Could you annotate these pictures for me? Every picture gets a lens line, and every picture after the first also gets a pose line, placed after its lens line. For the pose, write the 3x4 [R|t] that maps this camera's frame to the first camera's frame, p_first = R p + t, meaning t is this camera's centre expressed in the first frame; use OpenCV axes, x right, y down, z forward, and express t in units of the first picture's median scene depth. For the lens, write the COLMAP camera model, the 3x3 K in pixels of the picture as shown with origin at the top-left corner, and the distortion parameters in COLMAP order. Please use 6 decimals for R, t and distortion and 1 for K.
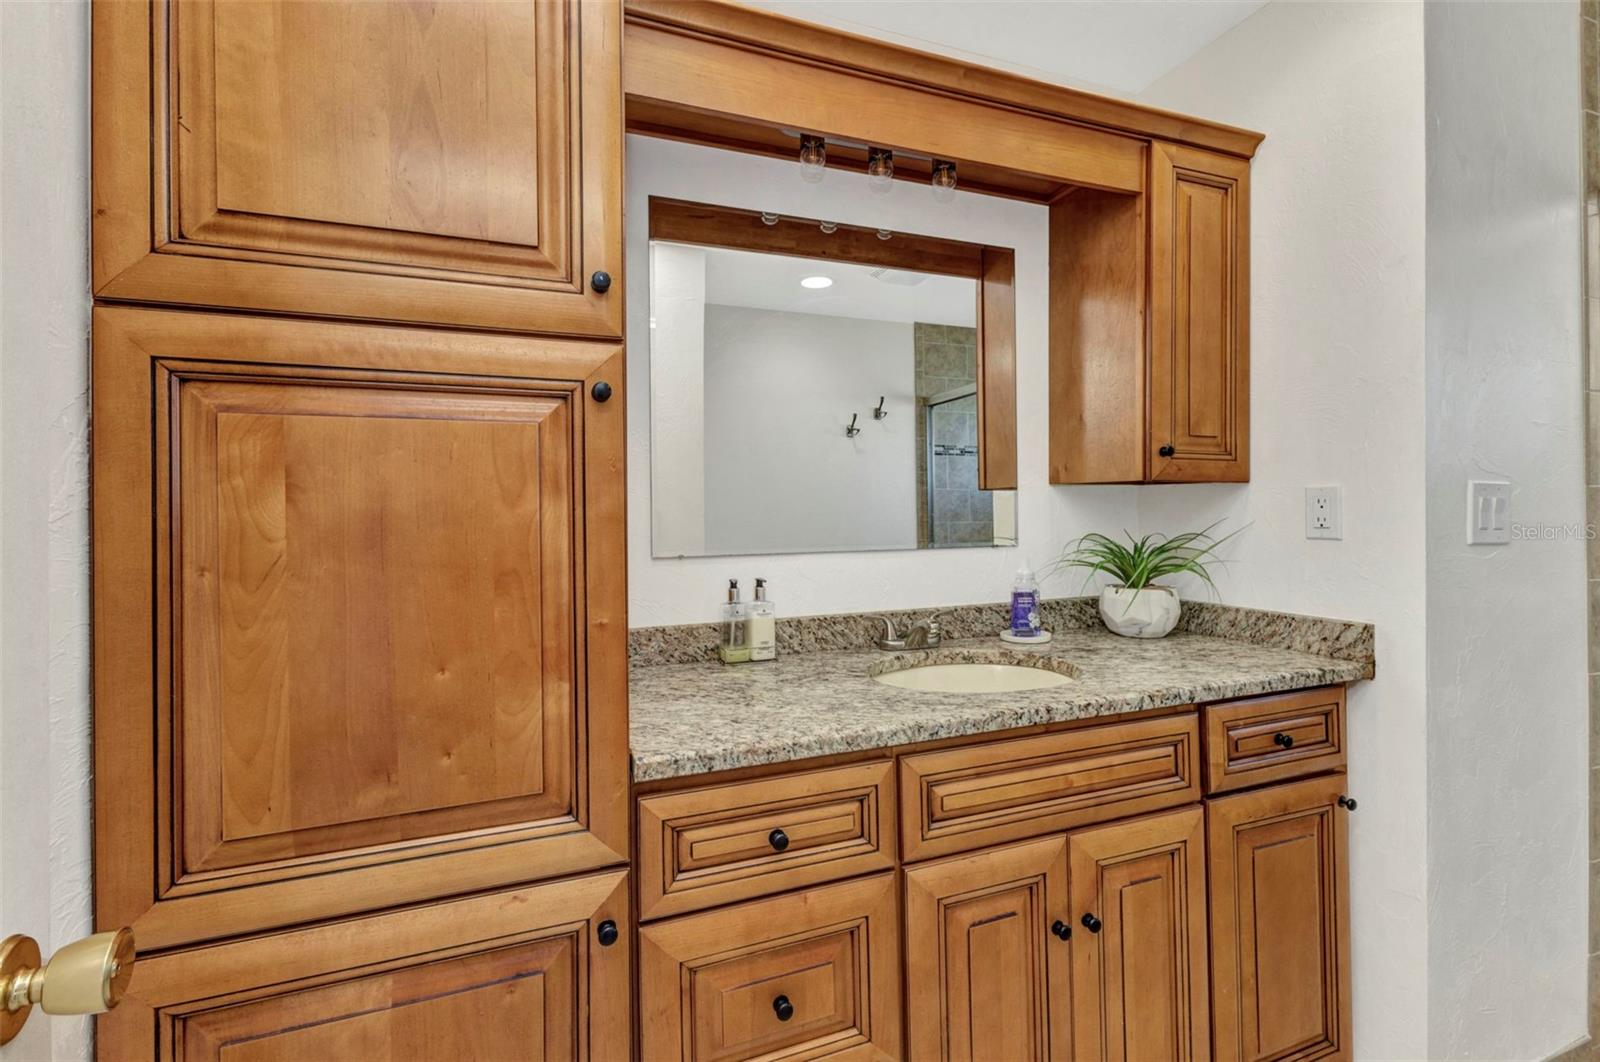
lens RADIAL K [[694.9, 0, 804.5], [0, 694.9, 514.0], [0, 0, 1]] dist [0.005633, 0.000476]
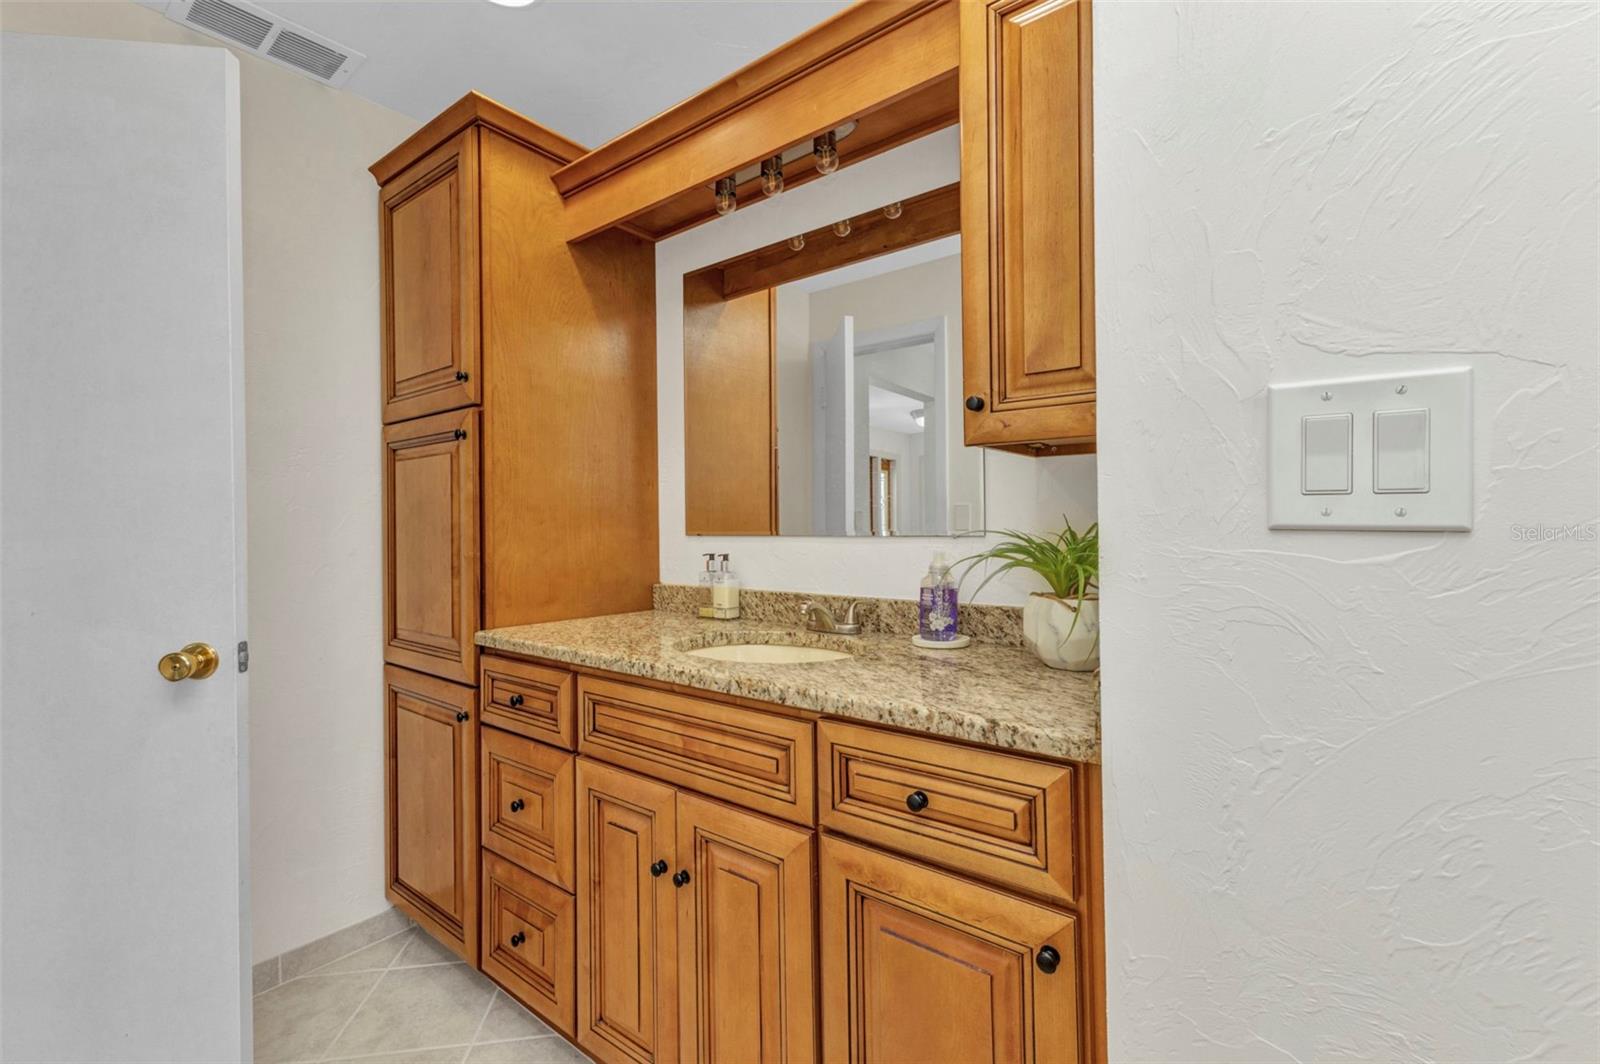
lens RADIAL K [[694.9, 0, 805.6], [0, 694.9, 534.7], [0, 0, 1]] dist [0.005633, 0.000476]
pose [[0.527112, 0.014664, -0.849670, 1.222691], [-0.004338, 0.999885, 0.014565, 0.044903], [0.849785, -0.003992, 0.527114, 0.533171]]
